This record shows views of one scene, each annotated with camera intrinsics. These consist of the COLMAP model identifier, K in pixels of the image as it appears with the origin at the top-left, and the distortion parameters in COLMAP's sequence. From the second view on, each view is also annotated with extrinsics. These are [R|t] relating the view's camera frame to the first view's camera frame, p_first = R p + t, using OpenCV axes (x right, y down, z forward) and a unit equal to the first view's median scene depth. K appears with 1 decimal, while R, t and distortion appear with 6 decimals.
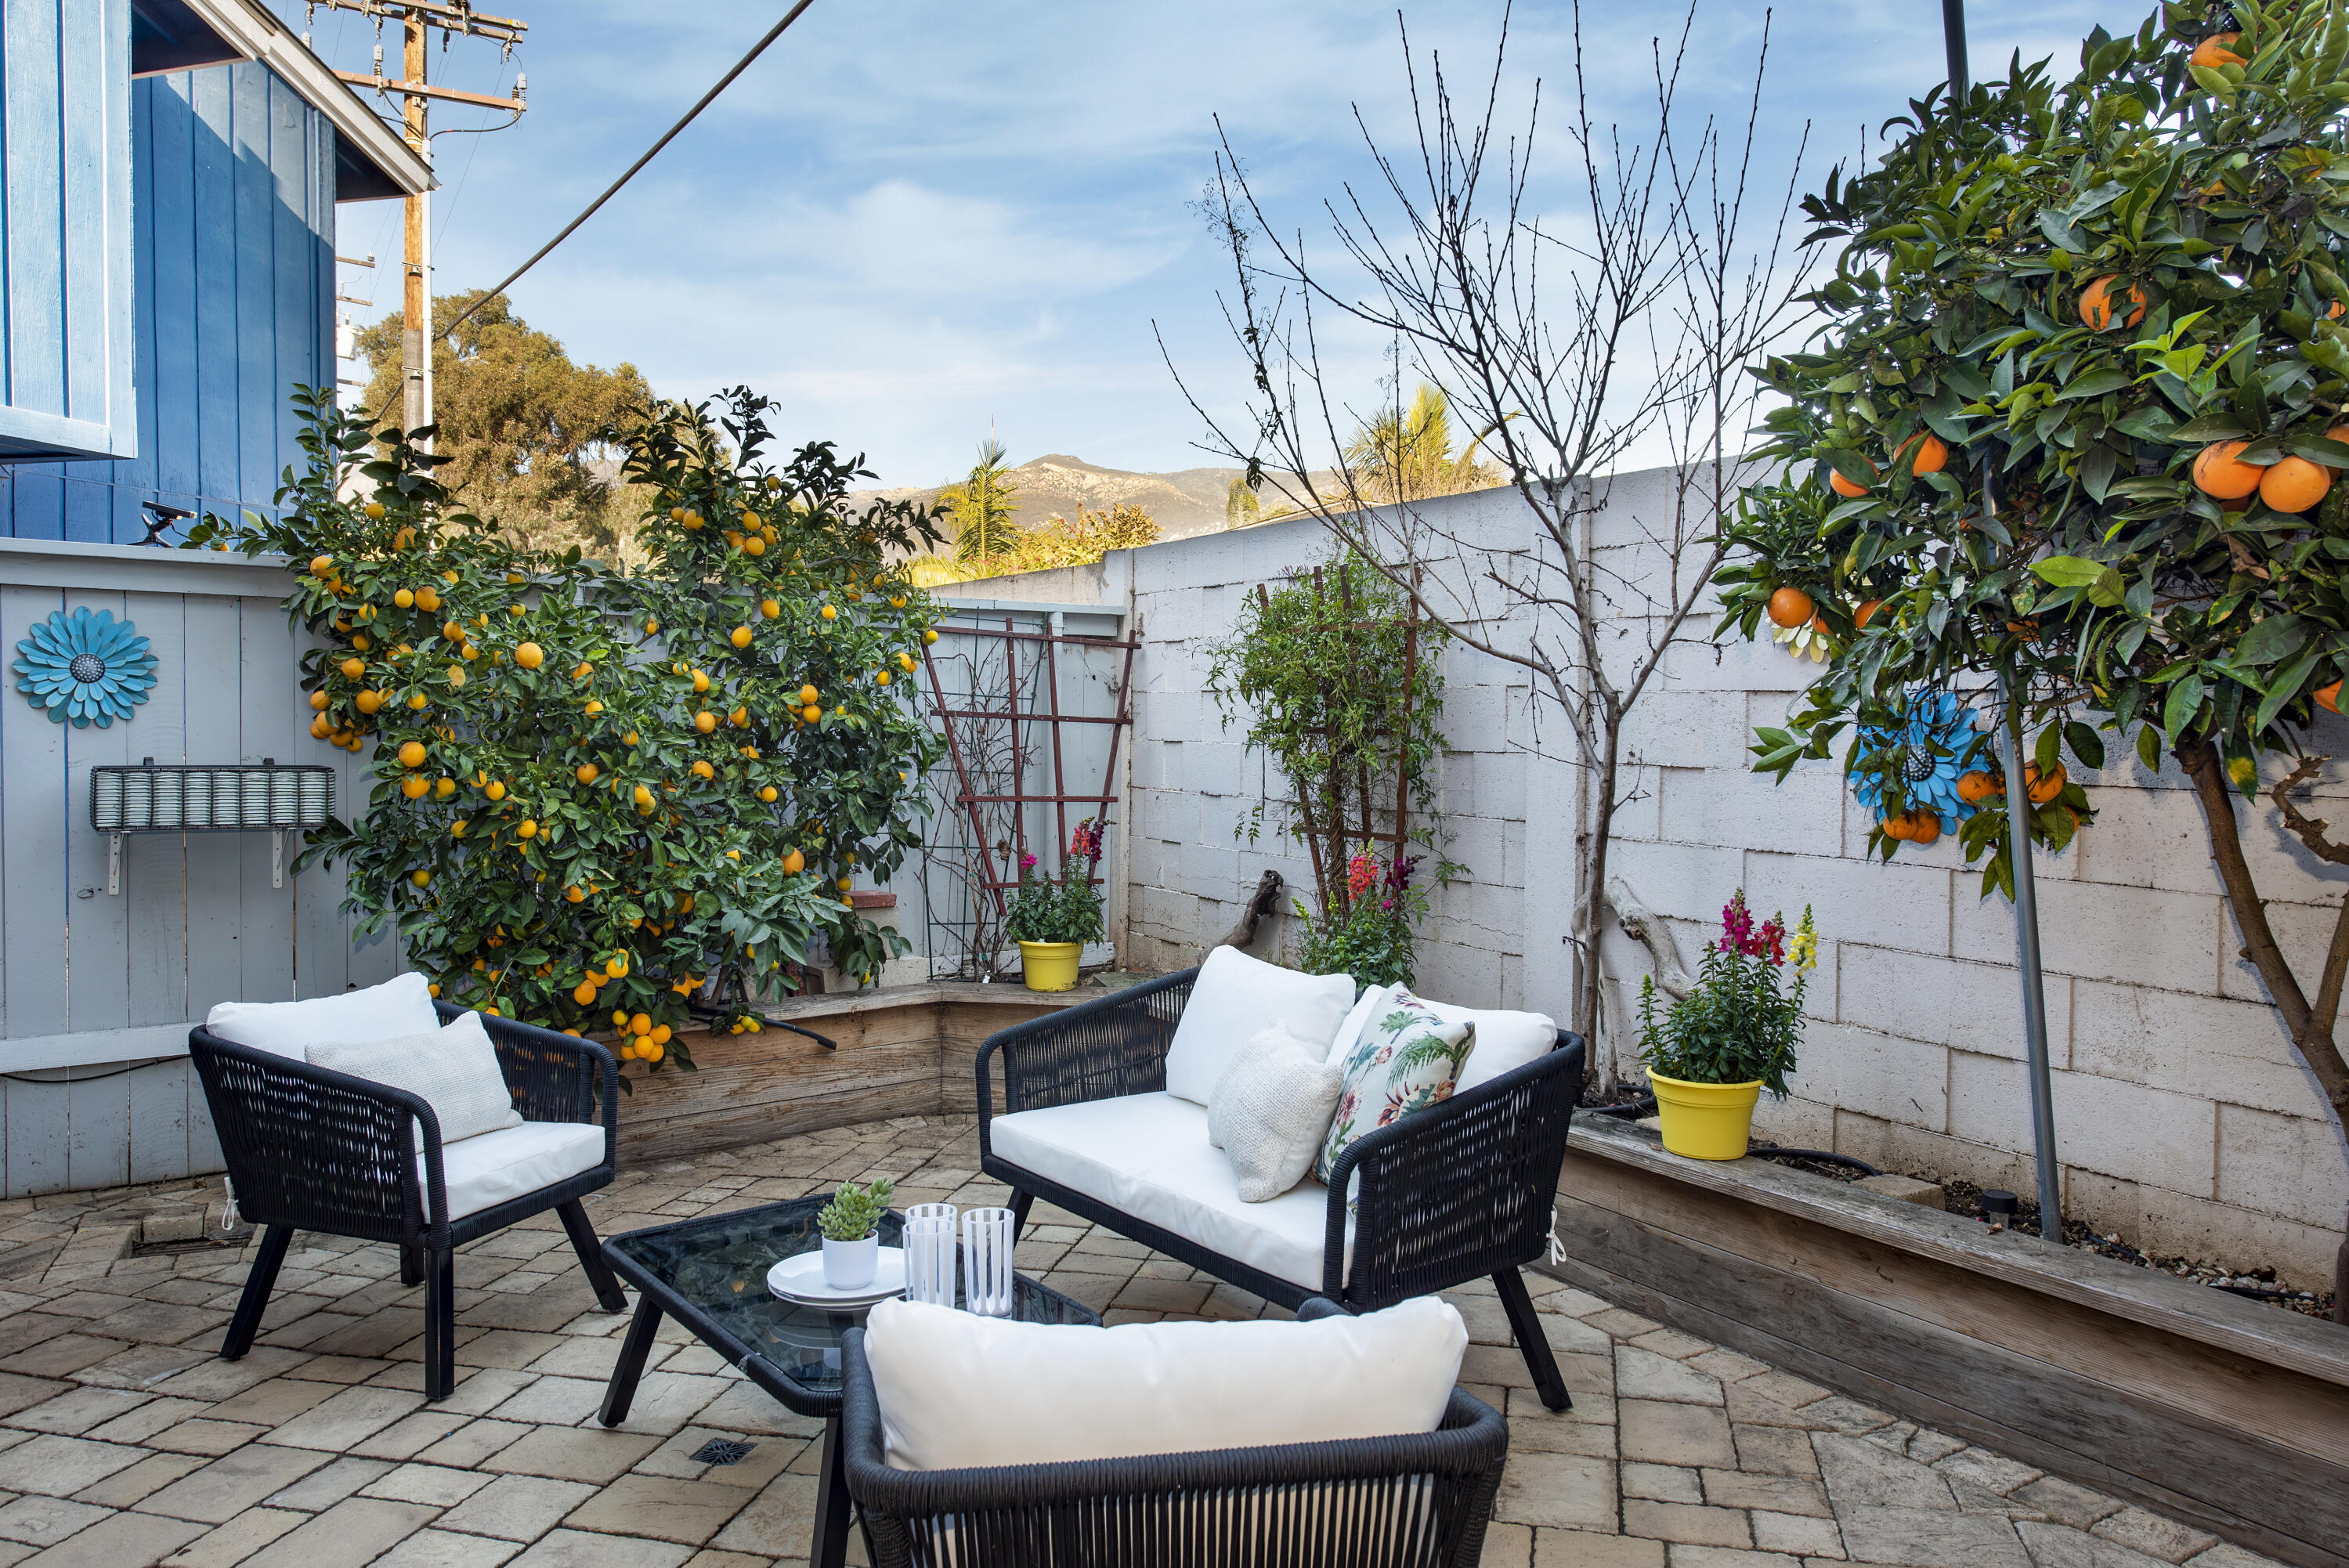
lens RADIAL K [[1636.0, 0, 1160.4], [0, 1636.0, 766.1], [0, 0, 1]] dist [-0.004272, 0.002119]
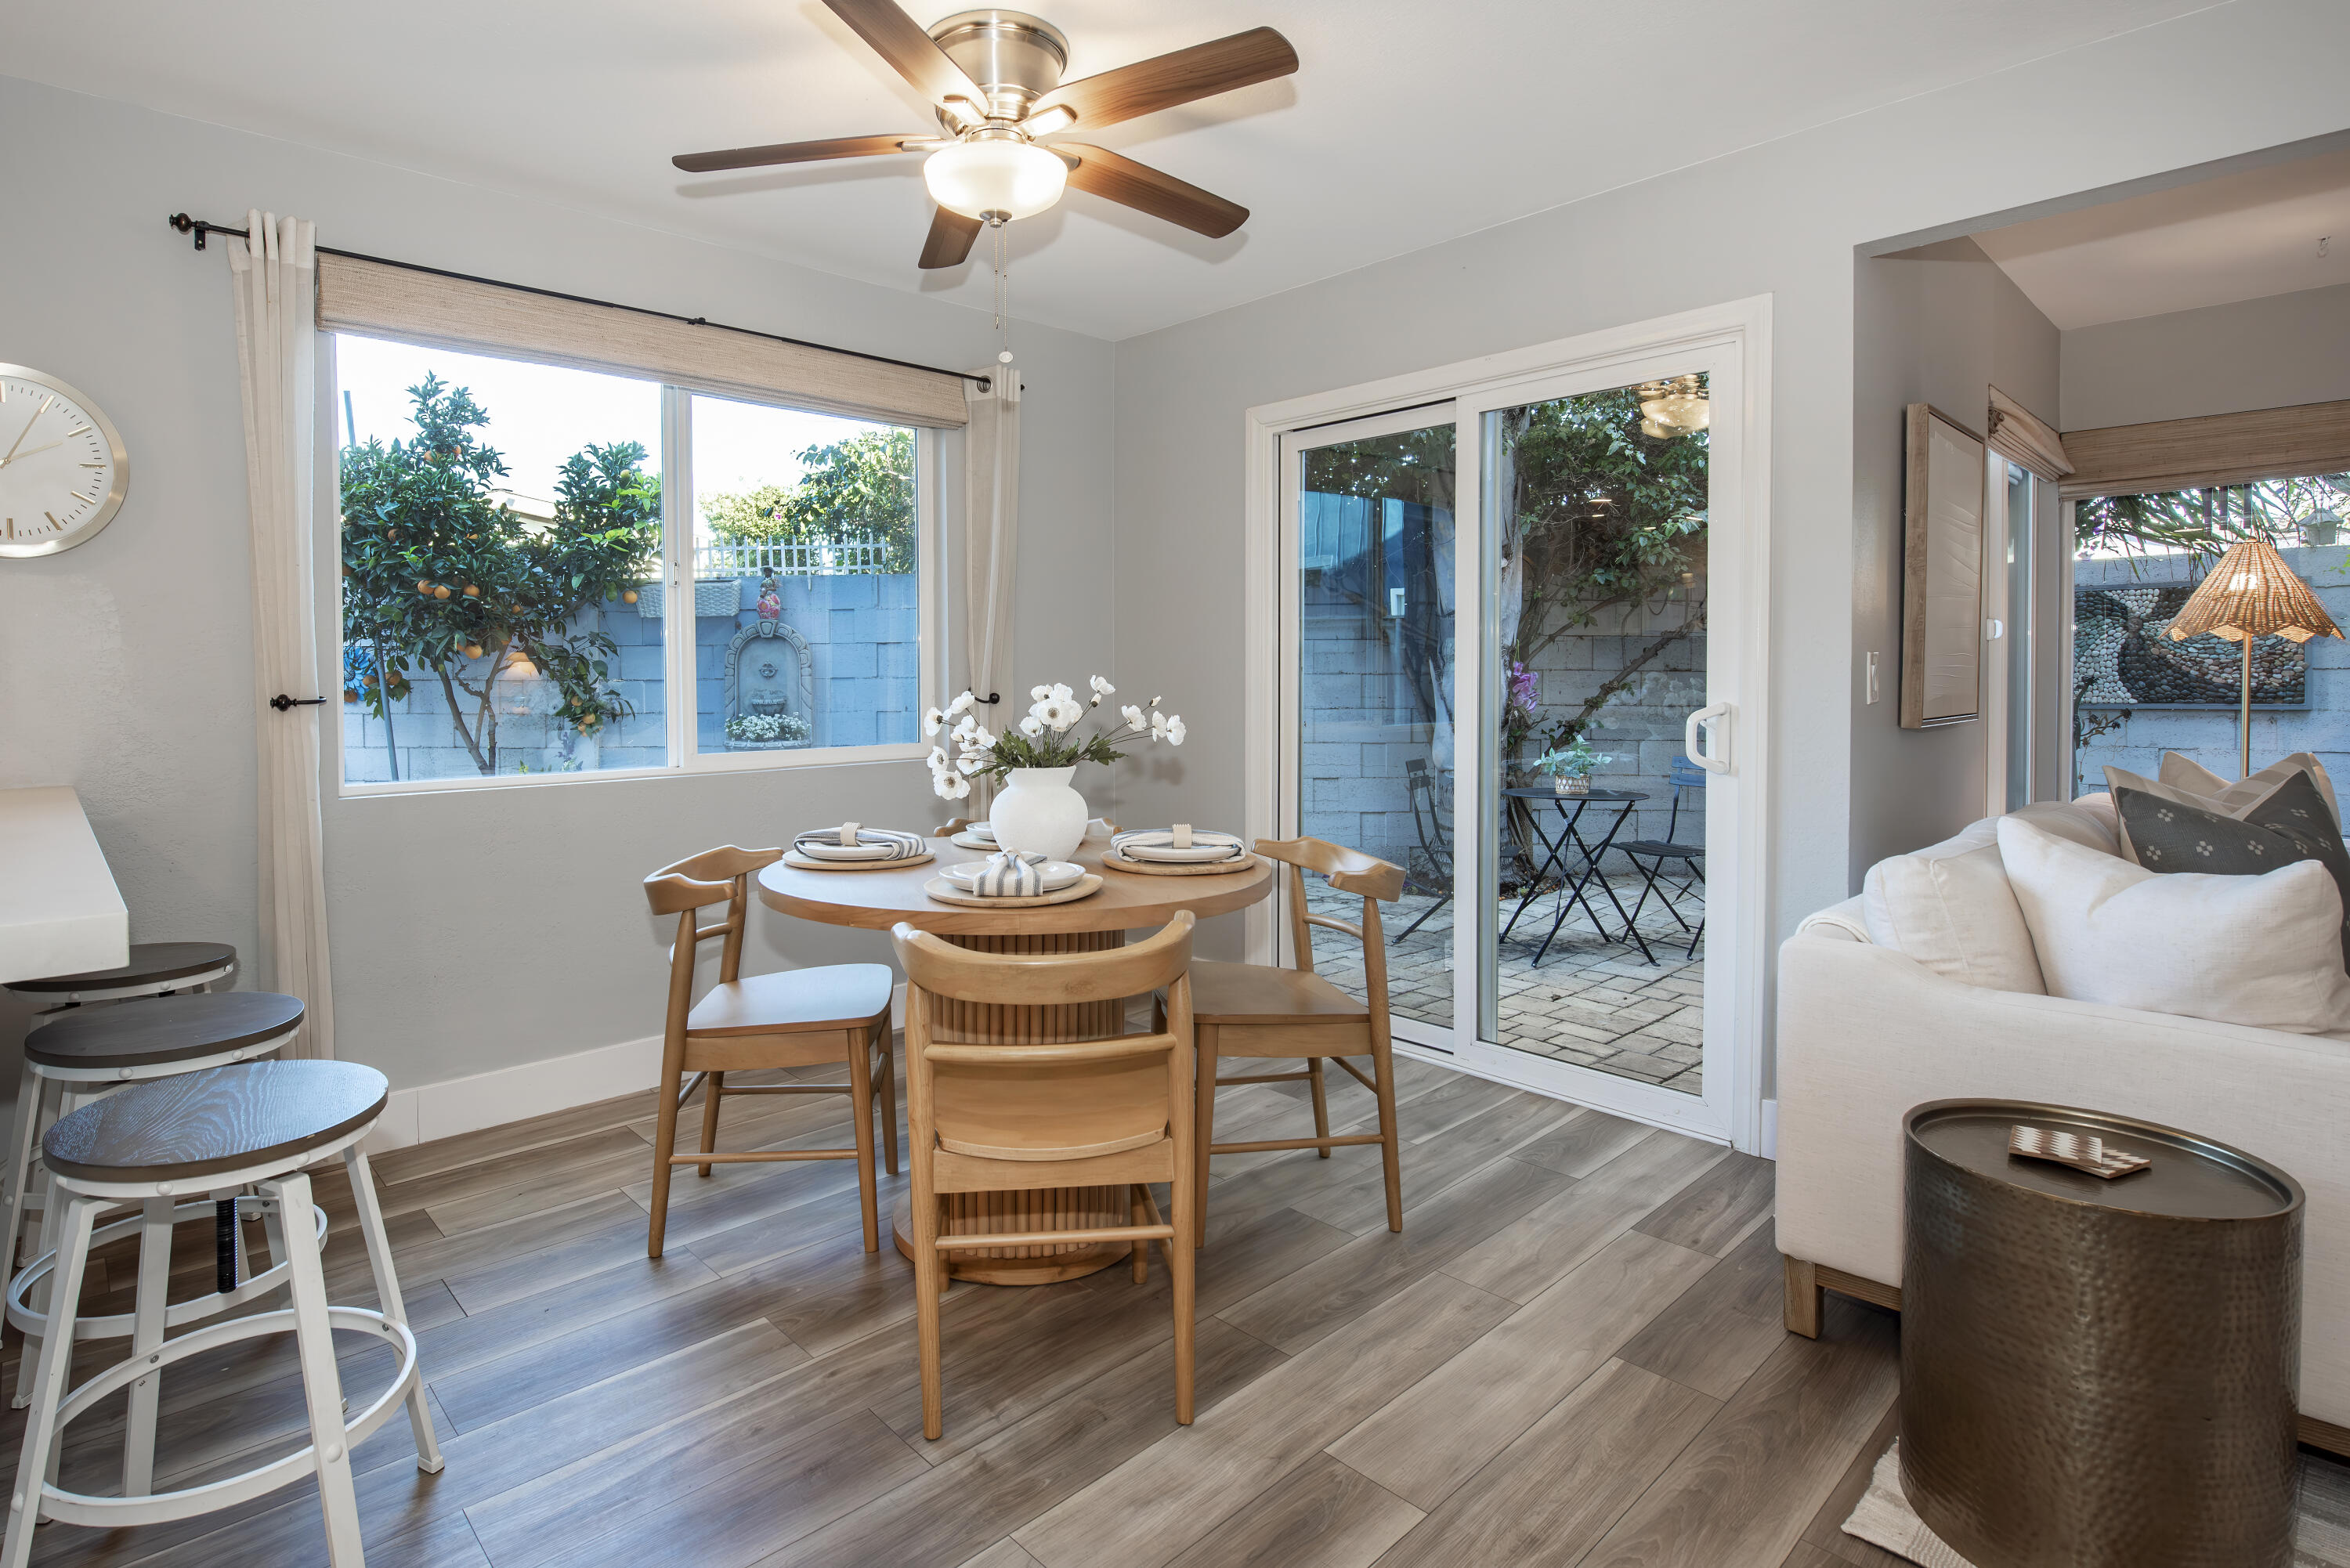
lens RADIAL K [[1180.7, 0, 1069.2], [0, 1180.7, 710.7], [0, 0, 1]] dist [-0.026284, -0.001111]
pose [[0.558154, -0.032873, 0.829086, -0.356505], [0.031566, 0.999333, 0.018372, 0.047228], [-0.829137, 0.015917, 0.558819, -0.802349]]
